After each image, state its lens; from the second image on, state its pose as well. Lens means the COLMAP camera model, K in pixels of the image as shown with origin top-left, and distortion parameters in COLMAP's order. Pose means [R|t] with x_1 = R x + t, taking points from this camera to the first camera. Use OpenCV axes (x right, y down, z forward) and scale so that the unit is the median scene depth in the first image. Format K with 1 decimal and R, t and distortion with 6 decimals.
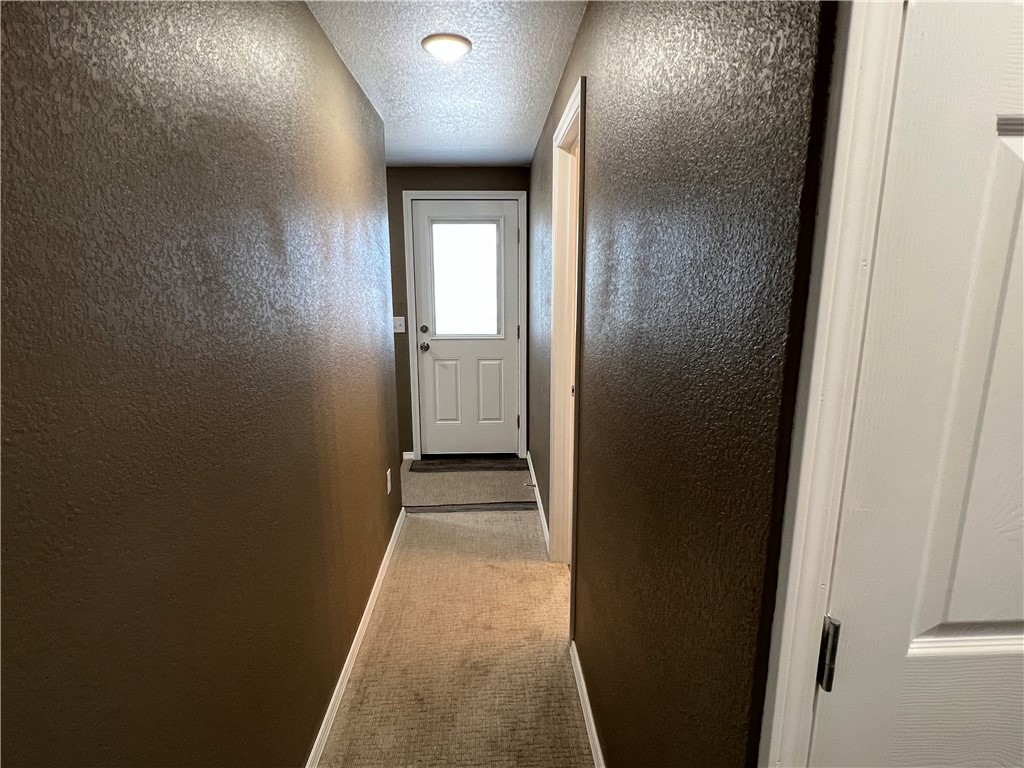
lens RADIAL K [[528.2, 0, 506.8], [0, 528.2, 387.4], [0, 0, 1]] dist [-0.000541, 0.000158]
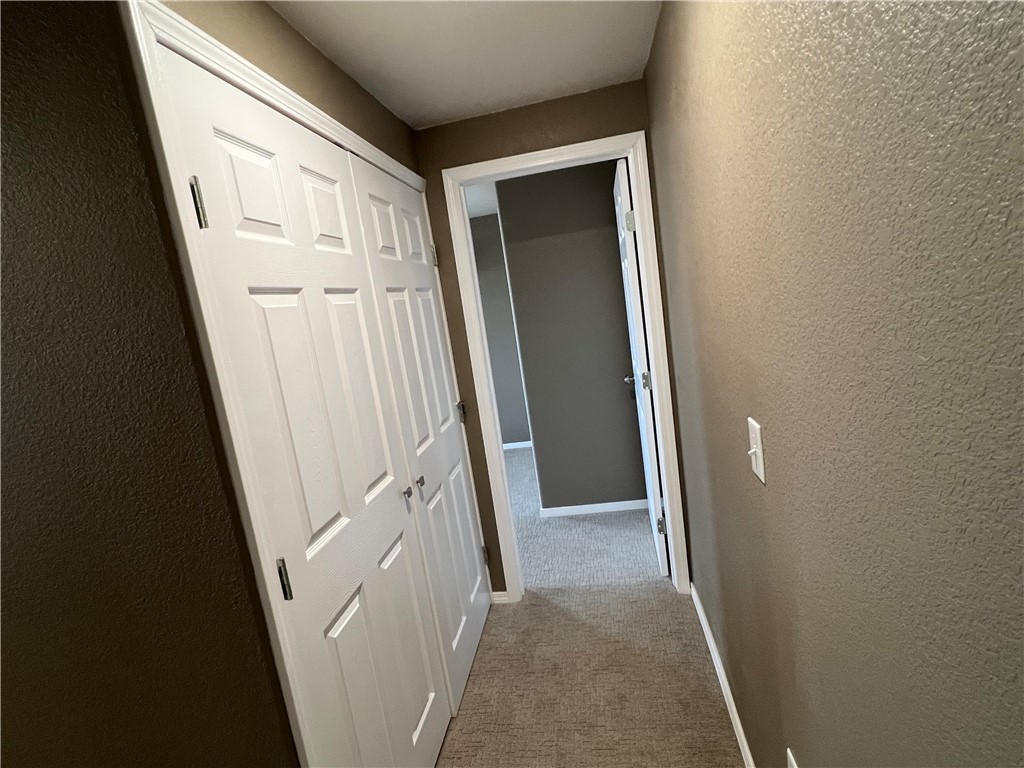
lens RADIAL K [[528.2, 0, 506.8], [0, 528.2, 387.4], [0, 0, 1]] dist [-0.000541, 0.000158]
pose [[0.199175, -0.175309, 0.964156, -0.786382], [0.331797, 0.937823, 0.101978, -0.014334], [-0.922085, 0.299592, 0.244958, -0.271992]]
